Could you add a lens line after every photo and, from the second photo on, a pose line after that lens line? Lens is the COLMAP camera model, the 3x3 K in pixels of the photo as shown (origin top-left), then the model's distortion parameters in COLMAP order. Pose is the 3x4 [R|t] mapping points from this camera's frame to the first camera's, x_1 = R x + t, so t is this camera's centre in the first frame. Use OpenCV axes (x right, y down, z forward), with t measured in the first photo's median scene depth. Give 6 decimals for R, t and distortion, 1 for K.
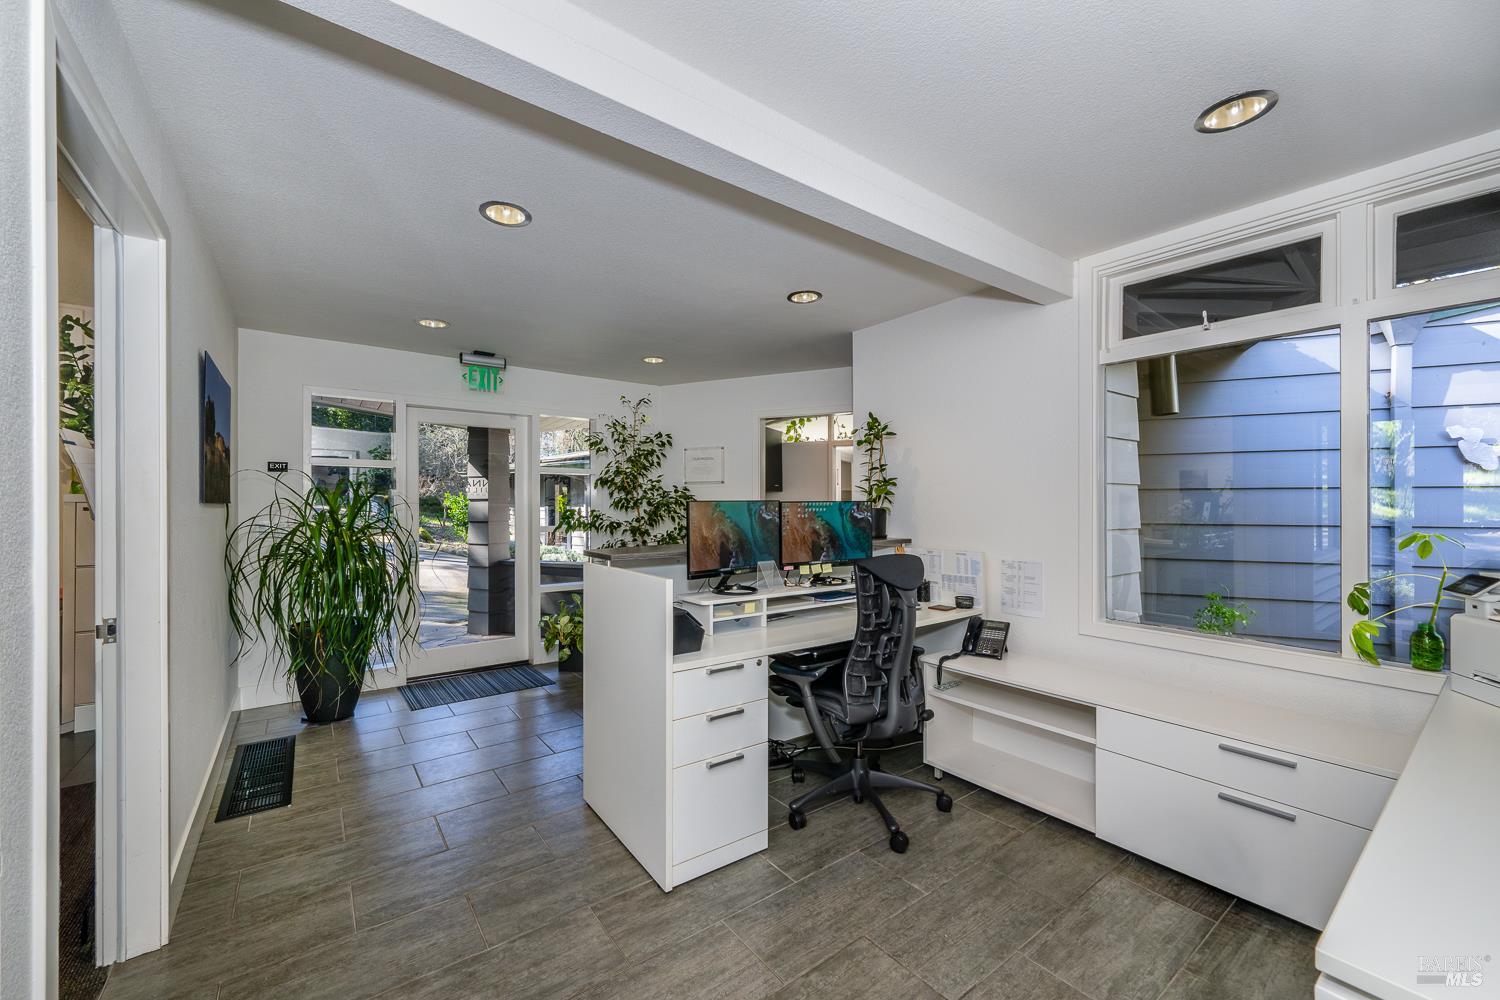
lens RADIAL K [[593.5, 0, 749.2], [0, 593.5, 506.1], [0, 0, 1]] dist [-0.008488, -0.000092]
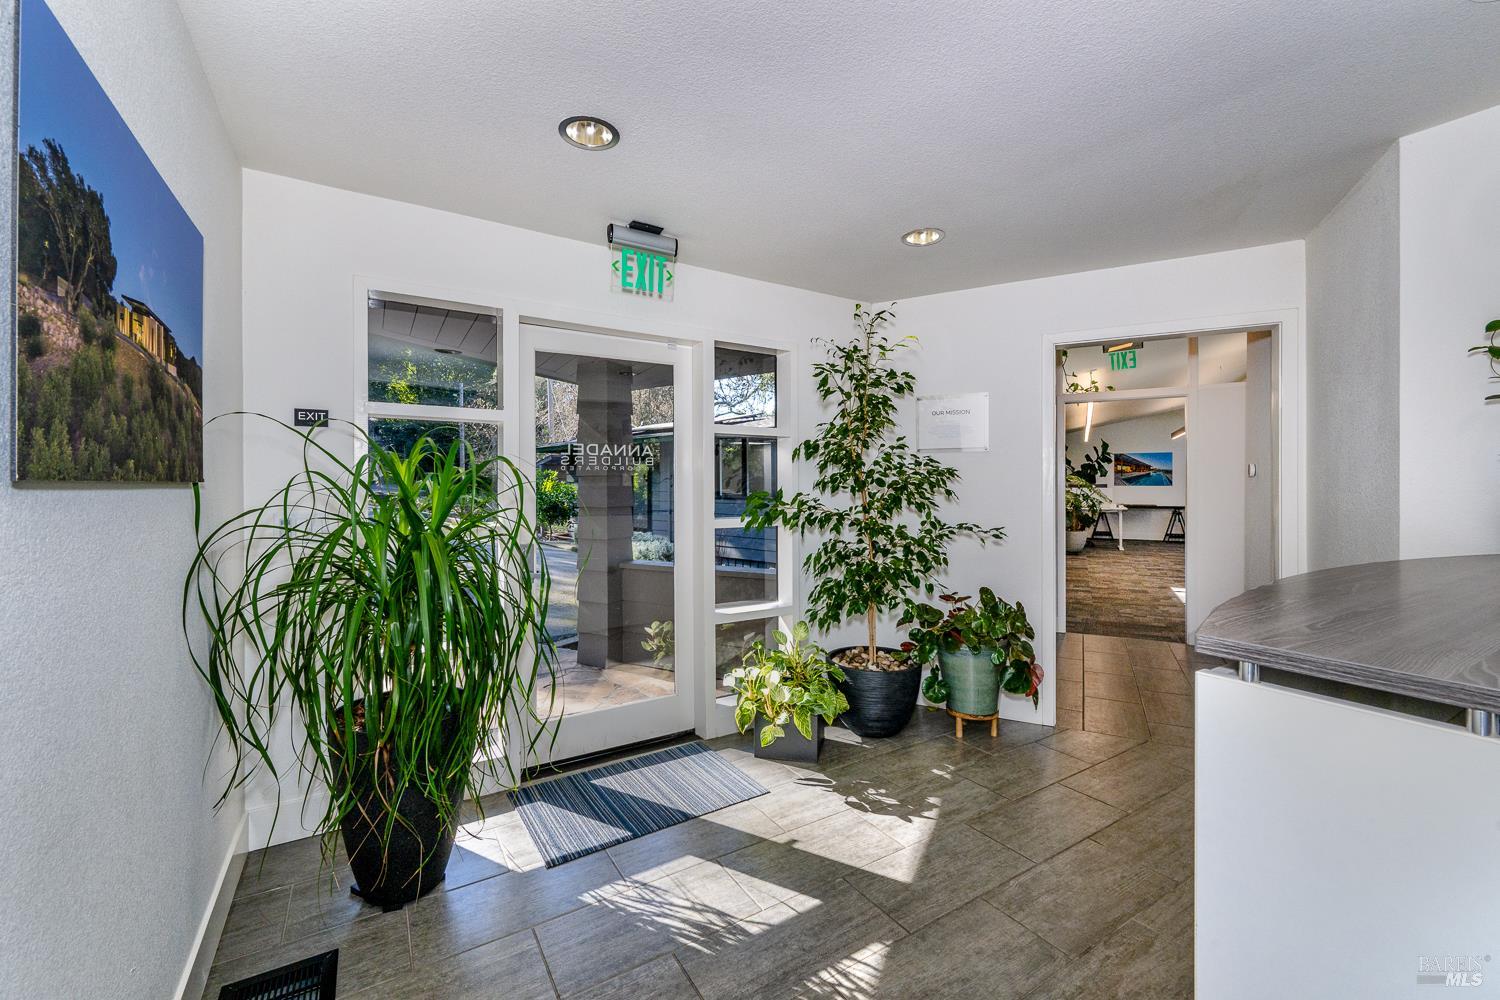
lens RADIAL K [[601.3, 0, 745.0], [0, 601.3, 488.8], [0, 0, 1]] dist [0.000025, 0.000248]
pose [[0.996970, 0.003960, -0.077690, -0.332555], [-0.003286, 0.999956, 0.008811, -0.003787], [0.077721, -0.008529, 0.996939, 0.449566]]
